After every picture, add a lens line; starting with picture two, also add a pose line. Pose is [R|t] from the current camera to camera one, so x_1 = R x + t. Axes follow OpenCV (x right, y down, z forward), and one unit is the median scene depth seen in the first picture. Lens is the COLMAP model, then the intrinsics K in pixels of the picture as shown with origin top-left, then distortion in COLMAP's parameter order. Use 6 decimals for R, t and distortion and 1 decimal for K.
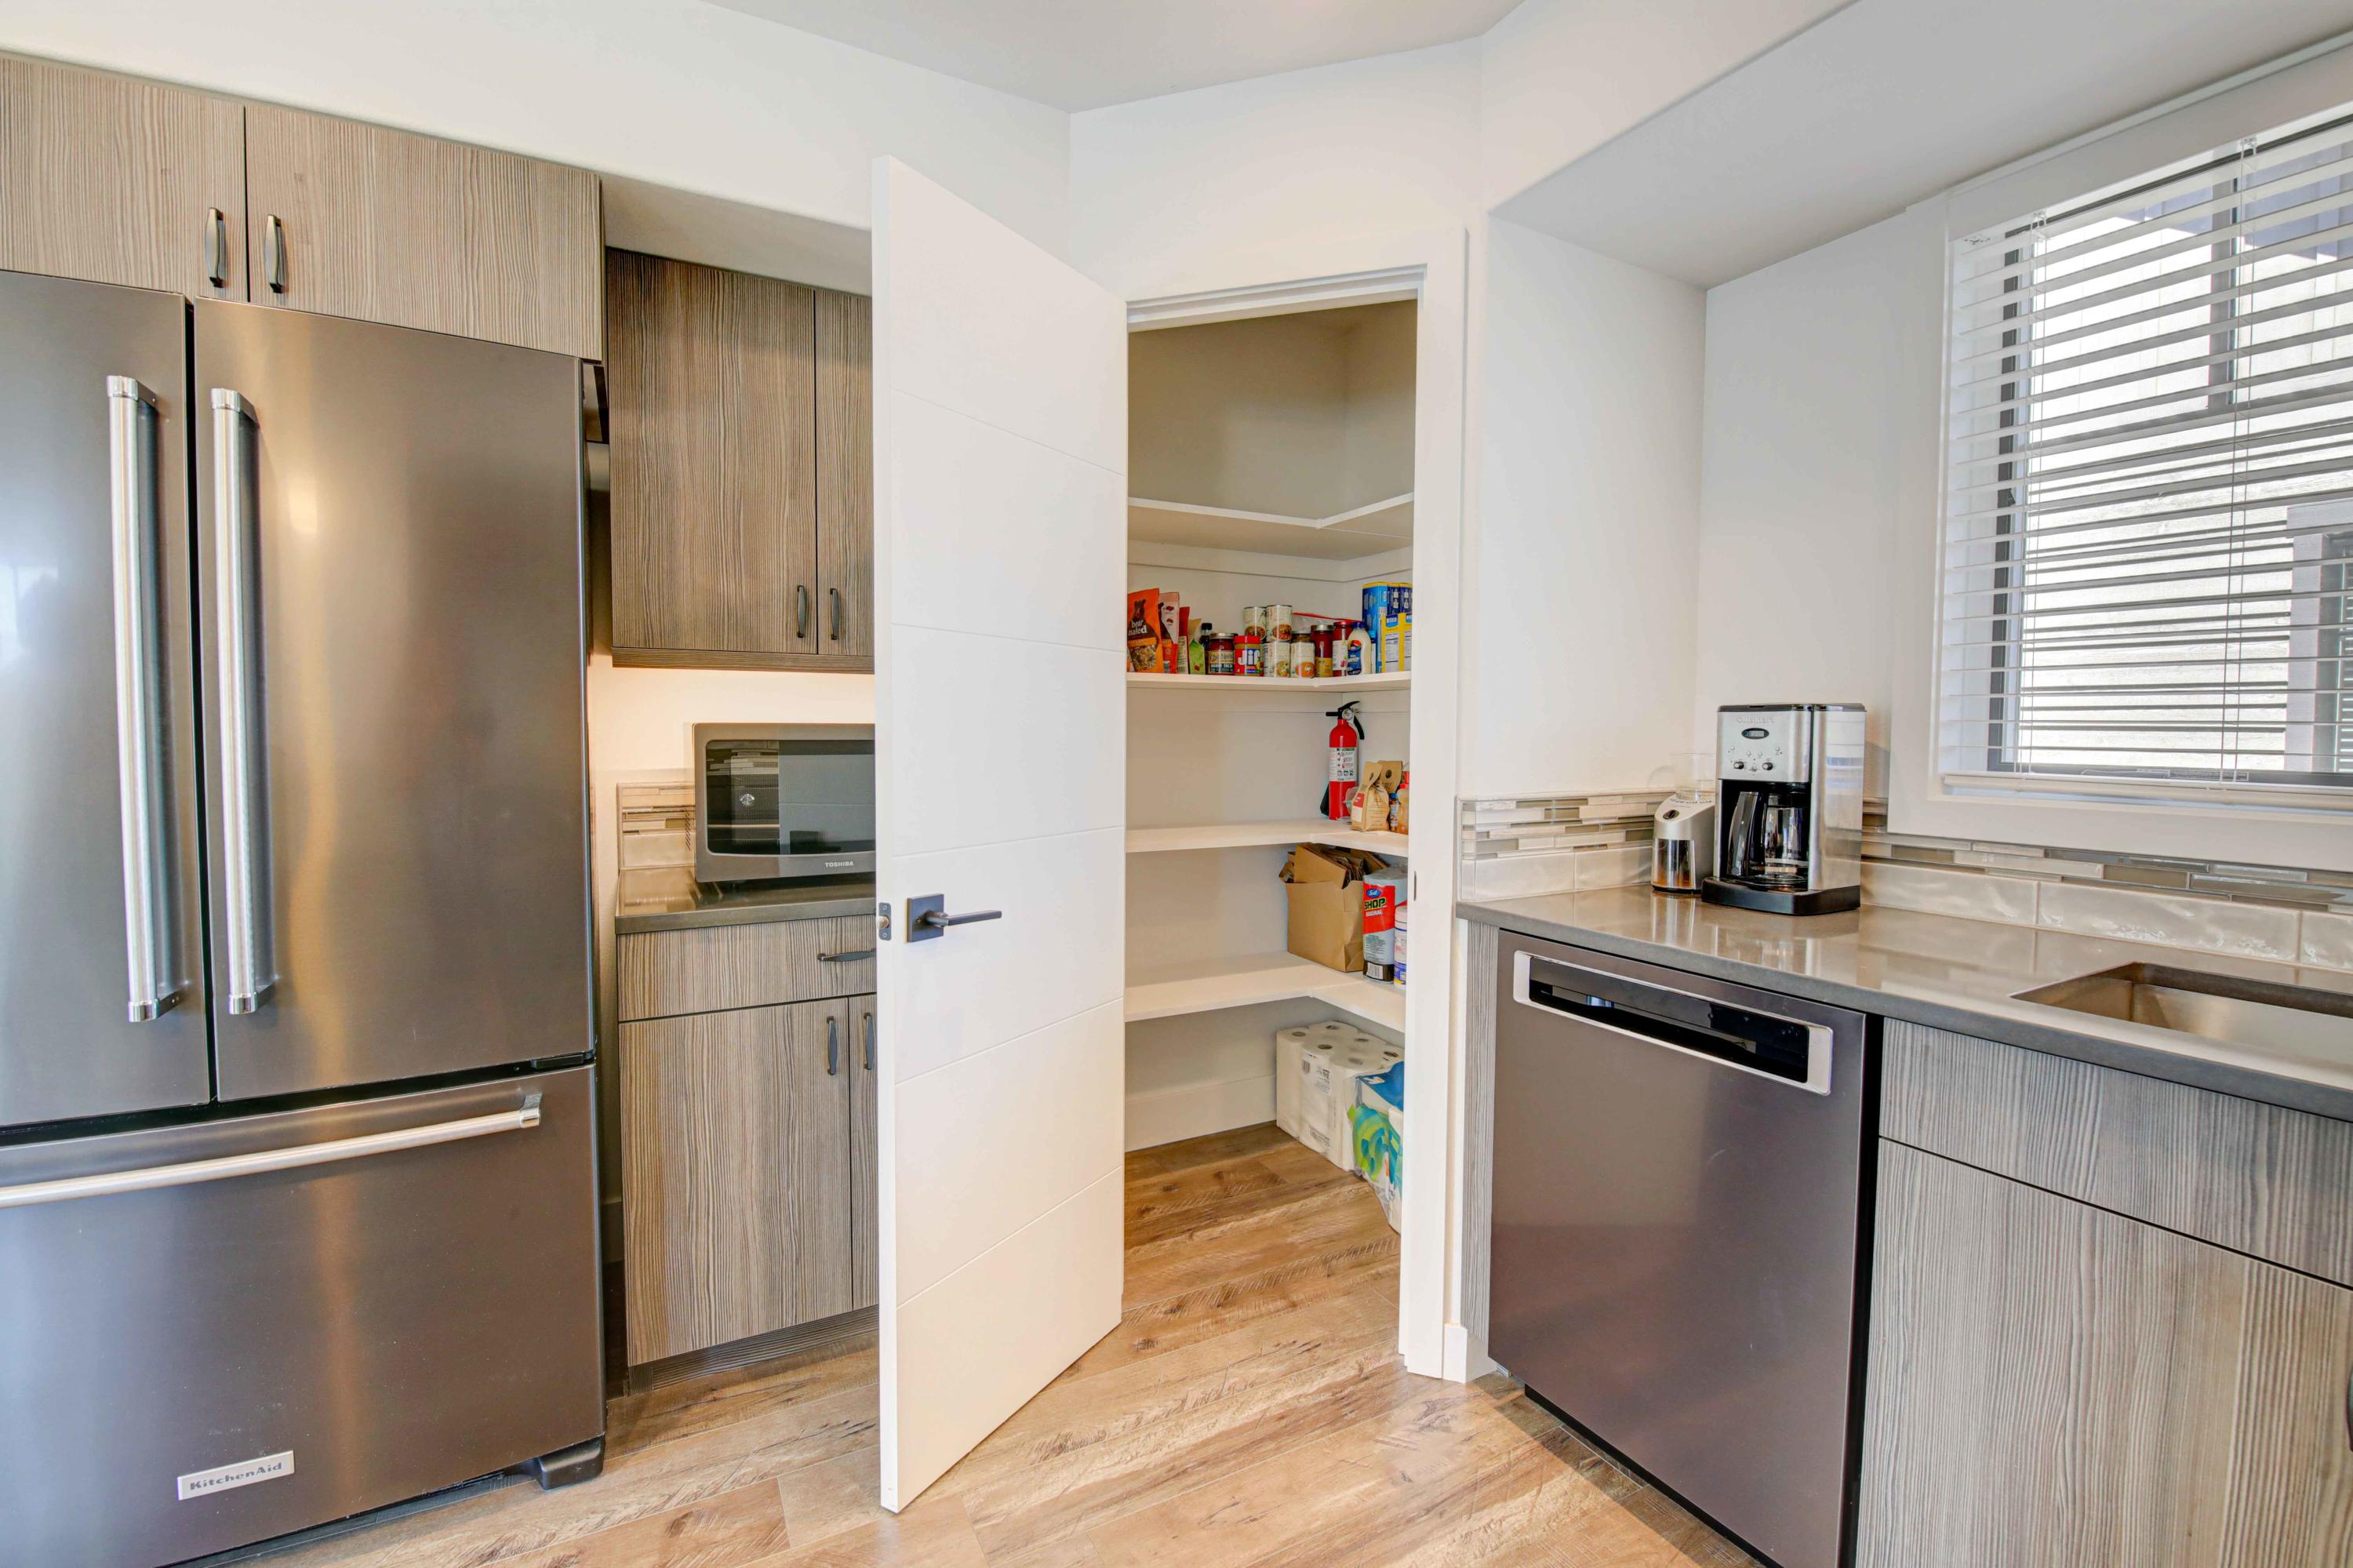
lens RADIAL K [[1029.3, 0, 1180.1], [0, 1029.3, 771.1], [0, 0, 1]] dist [-0.002017, -0.008588]
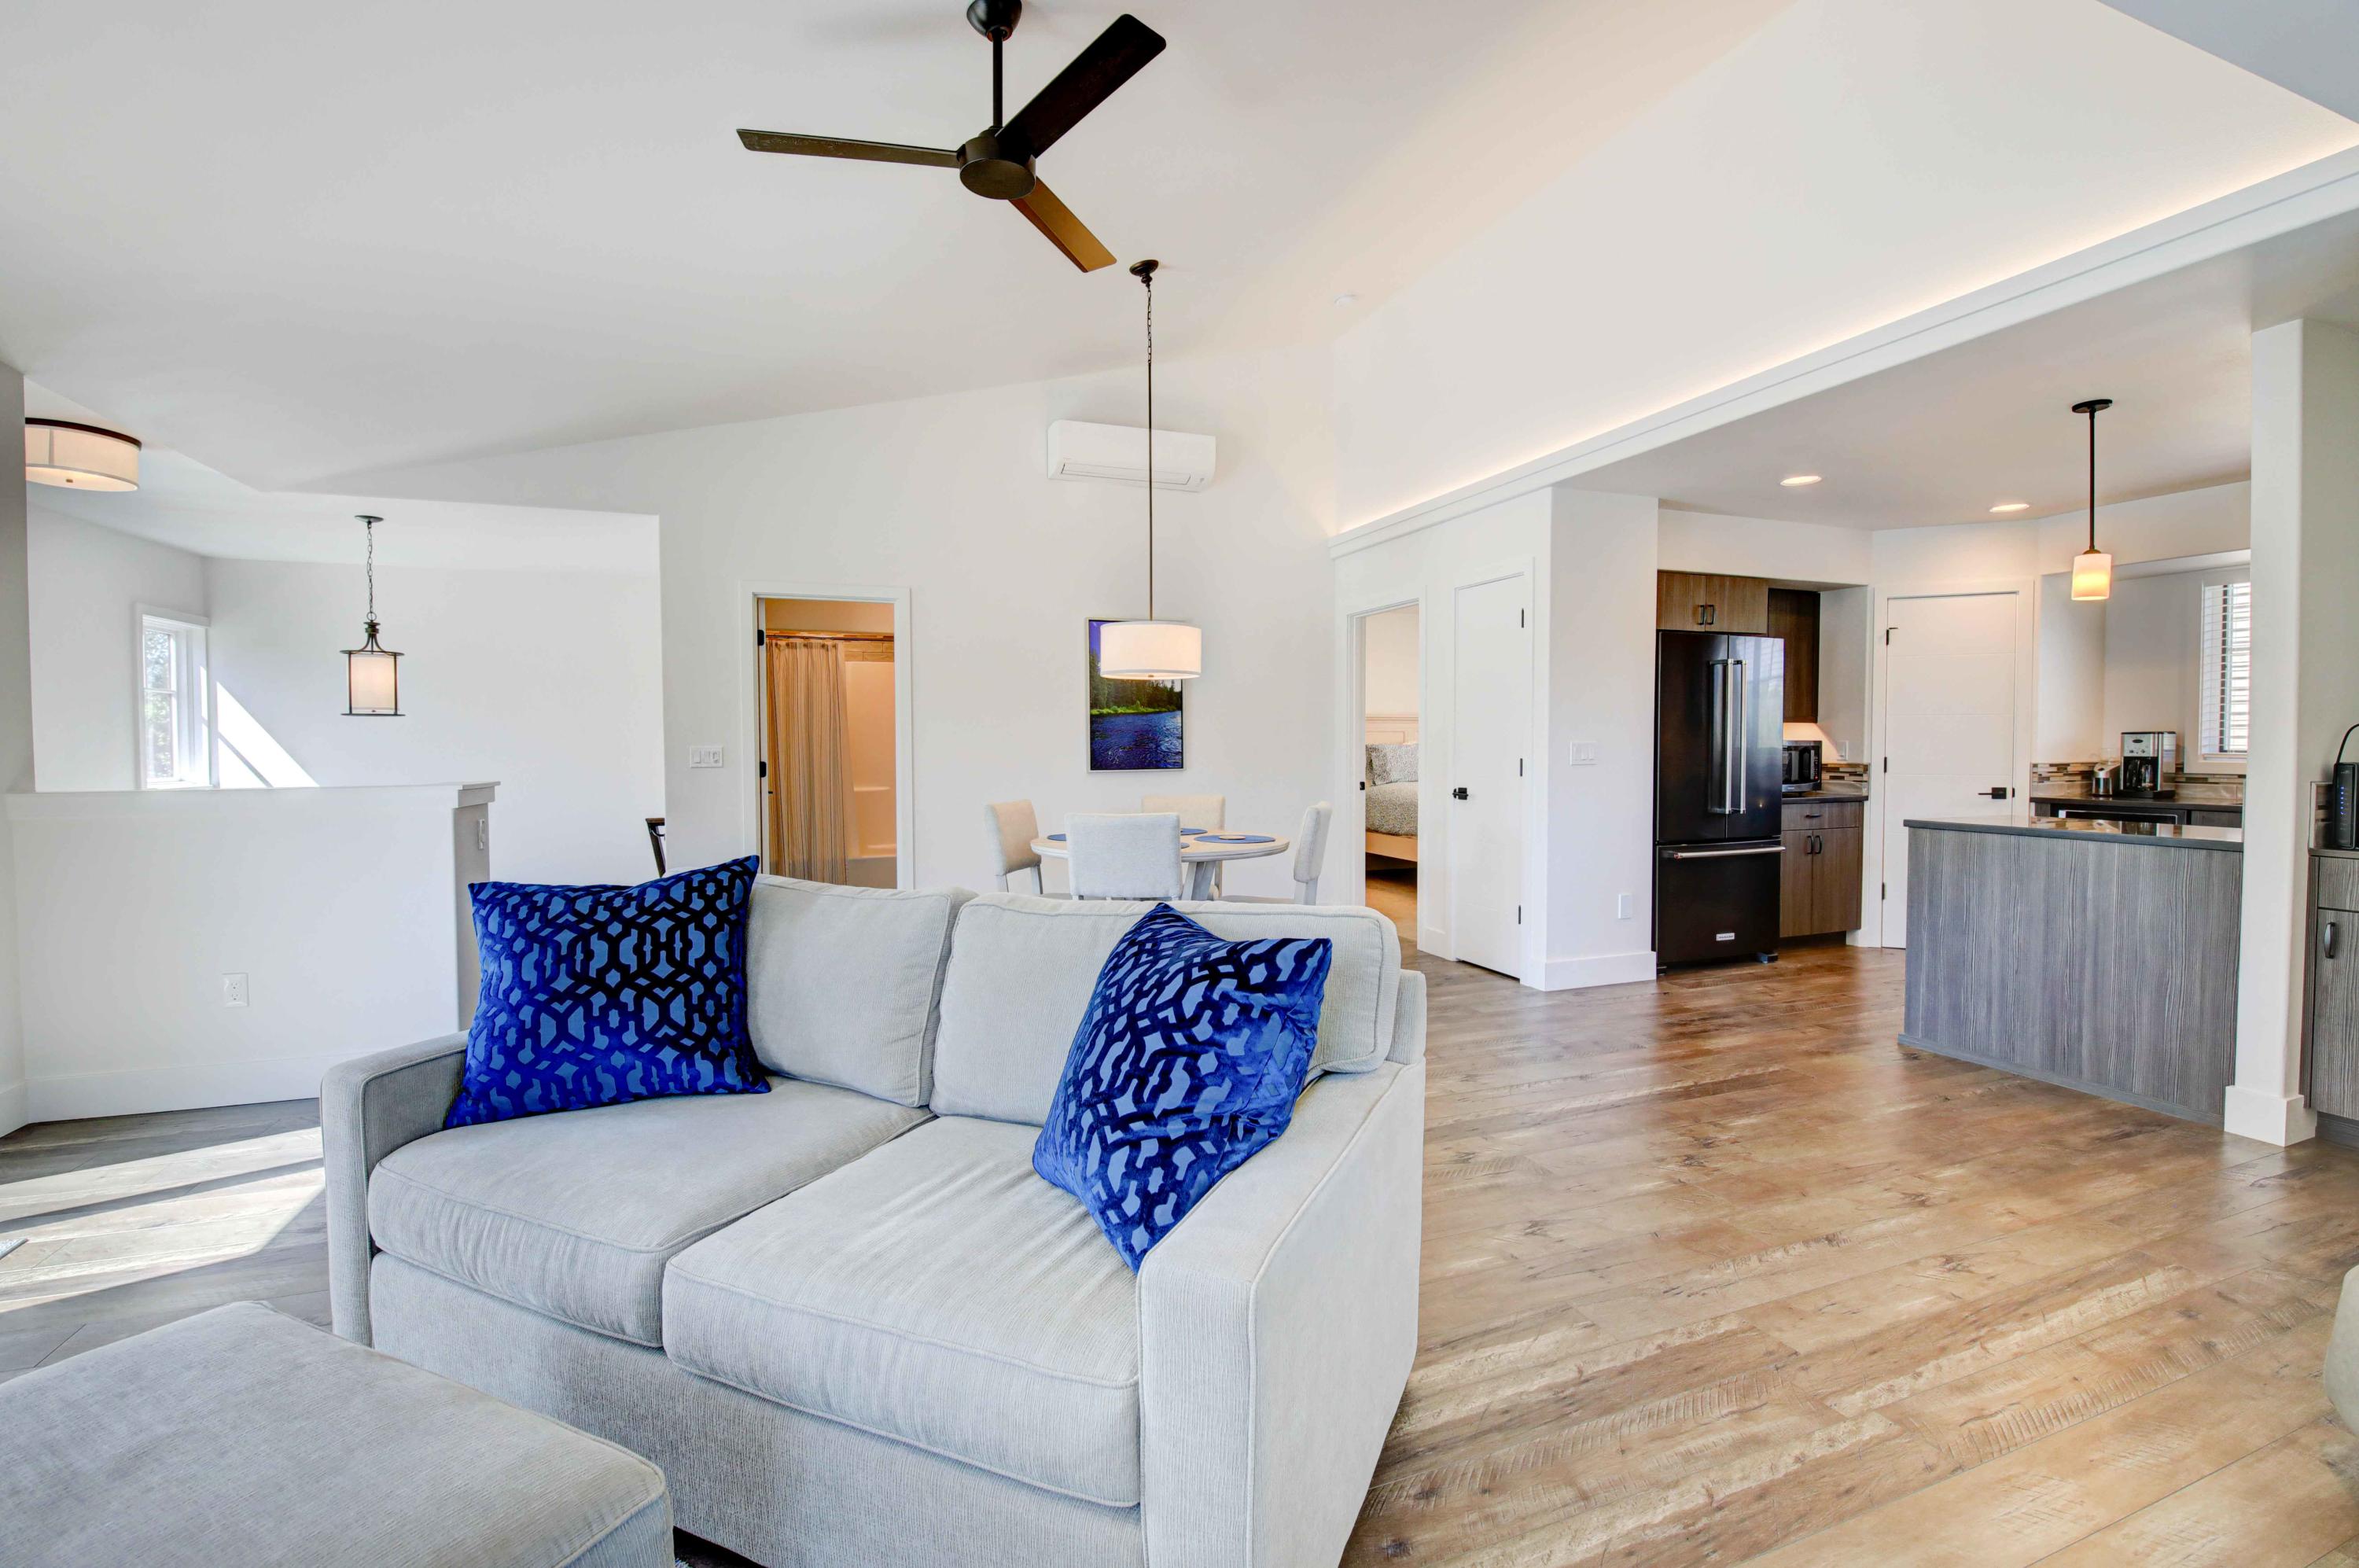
lens RADIAL K [[1031.9, 0, 1183.1], [0, 1031.9, 771.1], [0, 0, 1]] dist [-0.002017, -0.008588]
pose [[0.991846, -0.004495, -0.127360, -2.201534], [0.002472, 0.999868, -0.016038, 0.110017], [0.127415, 0.015592, 0.991727, -2.809238]]
